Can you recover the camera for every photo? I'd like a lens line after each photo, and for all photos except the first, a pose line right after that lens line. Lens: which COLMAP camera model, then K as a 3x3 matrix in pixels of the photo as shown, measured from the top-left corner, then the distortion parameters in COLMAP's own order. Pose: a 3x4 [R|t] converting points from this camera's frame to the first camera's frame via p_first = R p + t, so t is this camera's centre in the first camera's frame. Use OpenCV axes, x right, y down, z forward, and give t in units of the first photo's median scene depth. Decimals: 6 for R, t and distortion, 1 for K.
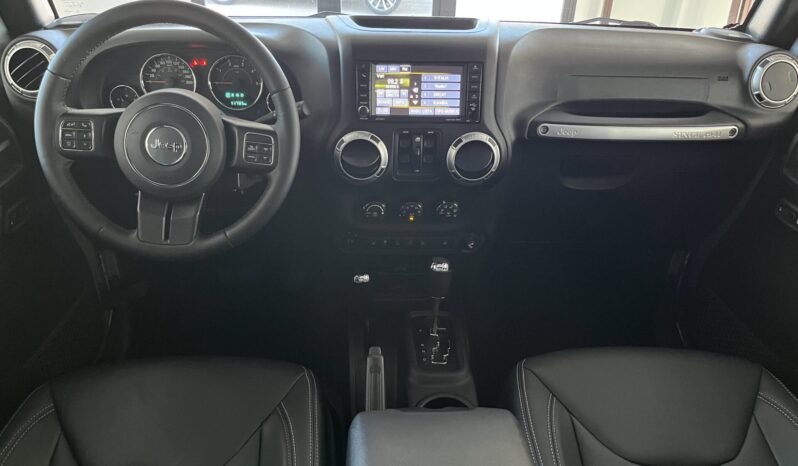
lens RADIAL K [[604.8, 0, 399.0], [0, 604.8, 233.0], [0, 0, 1]] dist [0.033068, 0.001536]
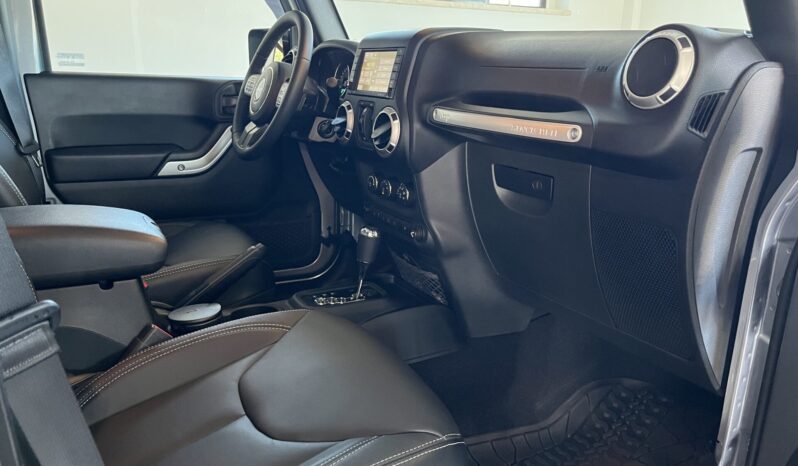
lens RADIAL K [[594.0, 0, 399.0], [0, 594.0, 233.0], [0, 0, 1]] dist [-0.002055, -0.002639]
pose [[0.470182, 0.227777, -0.852670, 1.137151], [-0.441787, 0.897111, -0.003963, 0.038983], [0.764037, 0.378562, 0.522435, 0.534833]]
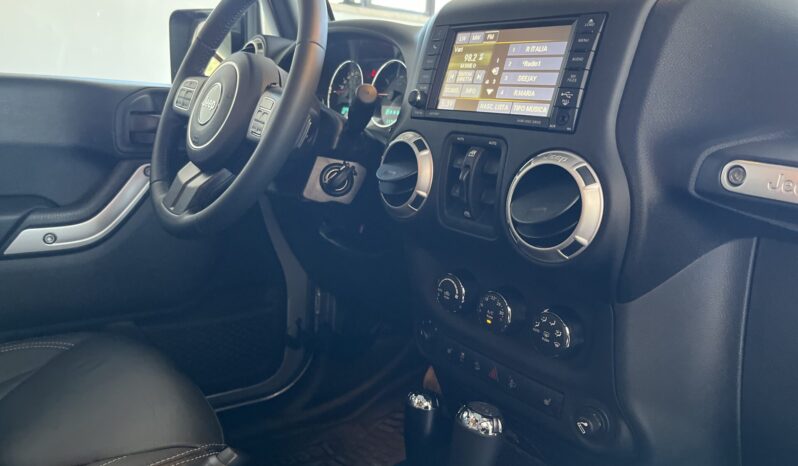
lens RADIAL K [[613.0, 0, 395.4], [0, 613.0, 216.0], [0, 0, 1]] dist [0.006334, -0.000114]
pose [[0.592656, 0.170759, -0.787147, 0.442856], [-0.425928, 0.895893, -0.126339, -0.003520], [0.683626, 0.410143, 0.603687, 0.646268]]
